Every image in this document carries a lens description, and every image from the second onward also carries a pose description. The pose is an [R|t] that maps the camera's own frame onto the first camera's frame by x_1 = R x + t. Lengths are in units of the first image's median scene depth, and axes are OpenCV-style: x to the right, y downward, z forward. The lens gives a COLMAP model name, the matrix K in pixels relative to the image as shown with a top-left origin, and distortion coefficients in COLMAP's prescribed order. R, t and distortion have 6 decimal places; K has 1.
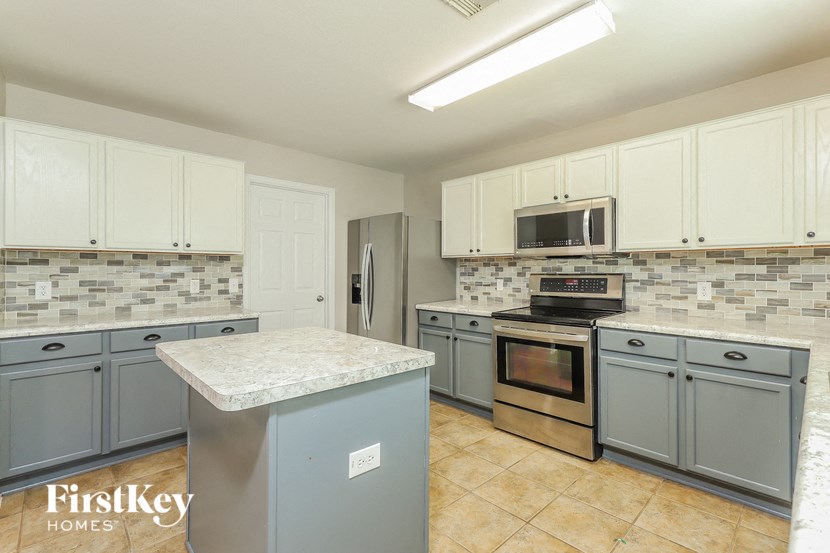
lens RADIAL K [[382.6, 0, 417.6], [0, 382.6, 269.9], [0, 0, 1]] dist [0.006226, 0.000850]
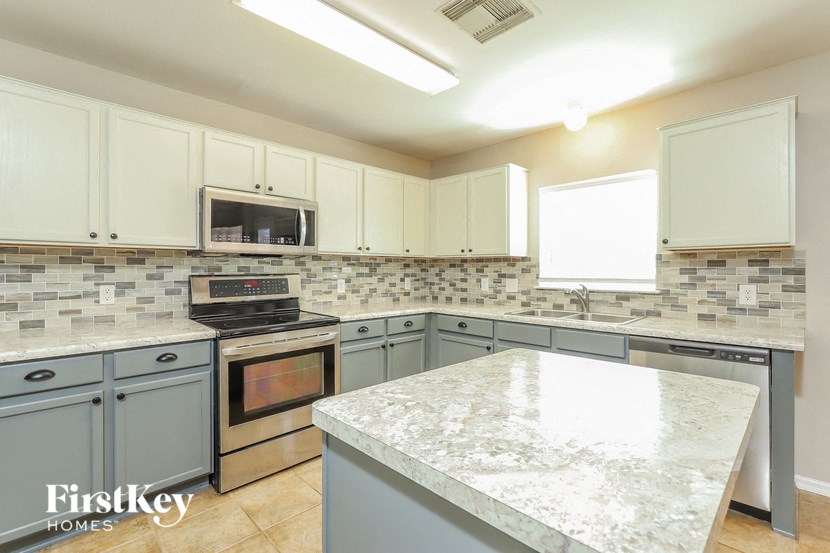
lens RADIAL K [[382.6, 0, 417.5], [0, 382.6, 275.5], [0, 0, 1]] dist [0.006226, 0.000850]
pose [[-0.027179, -0.015685, 0.999508, -0.522160], [-0.003110, 0.999873, 0.015606, -0.002783], [-0.999626, -0.002684, -0.027225, 0.677426]]
